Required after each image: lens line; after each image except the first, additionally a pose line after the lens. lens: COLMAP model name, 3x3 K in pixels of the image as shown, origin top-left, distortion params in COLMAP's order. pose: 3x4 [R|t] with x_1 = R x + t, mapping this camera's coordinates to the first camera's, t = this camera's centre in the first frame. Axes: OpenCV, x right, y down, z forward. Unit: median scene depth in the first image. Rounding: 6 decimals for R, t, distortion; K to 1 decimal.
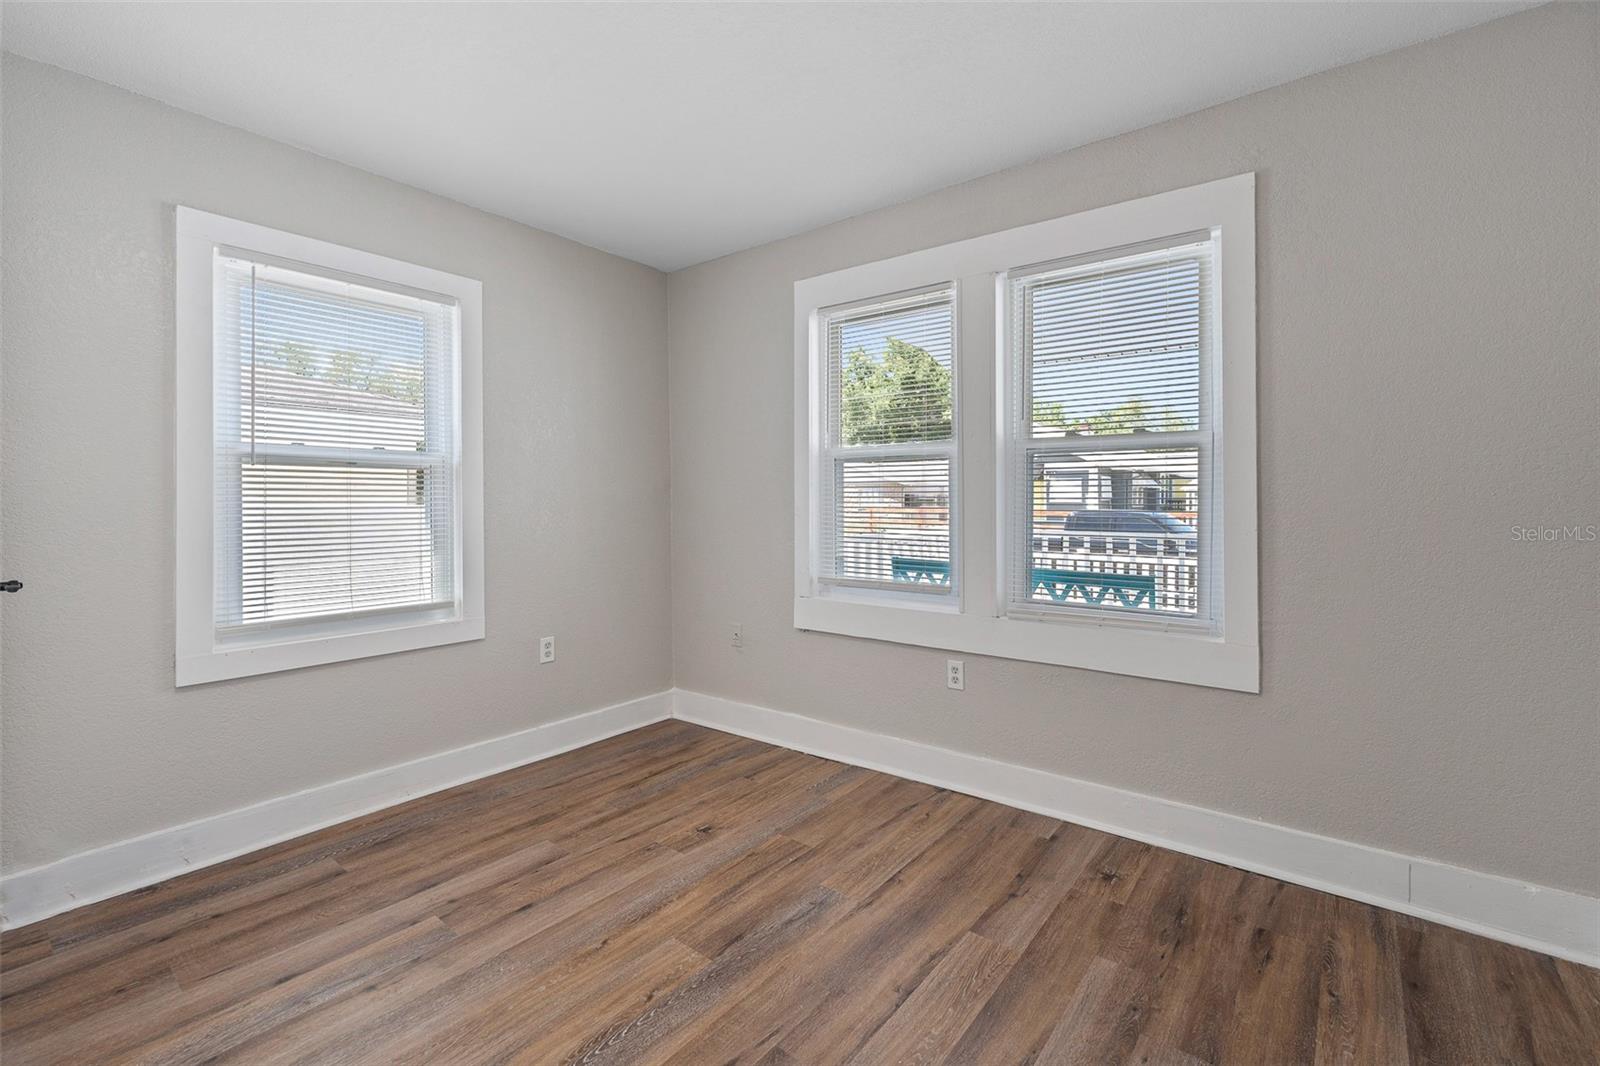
lens RADIAL K [[703.9, 0, 799.2], [0, 703.9, 500.1], [0, 0, 1]] dist [0.000554, -0.000029]
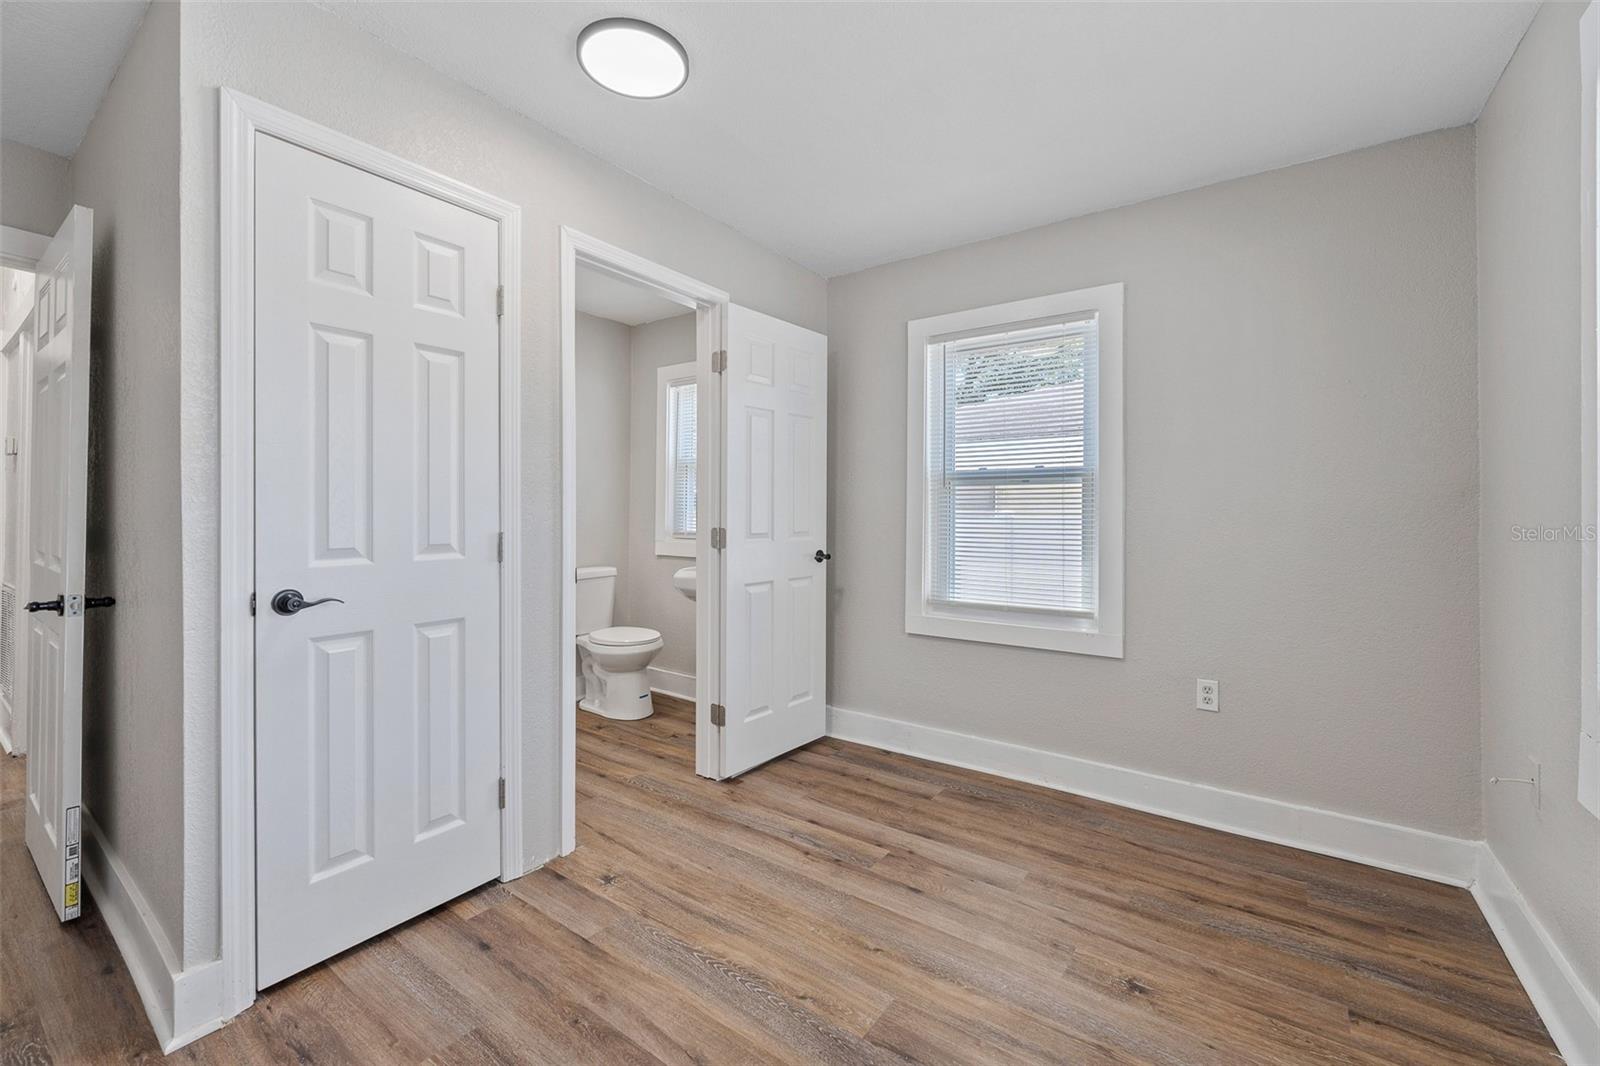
lens RADIAL K [[652.8, 0, 798.1], [0, 652.8, 510.6], [0, 0, 1]] dist [0.000943, 0.000129]
pose [[0.045918, -0.001027, -0.998945, 0.483361], [-0.001161, 0.999999, -0.001082, -0.000958], [0.998945, 0.001209, 0.045917, 0.621377]]
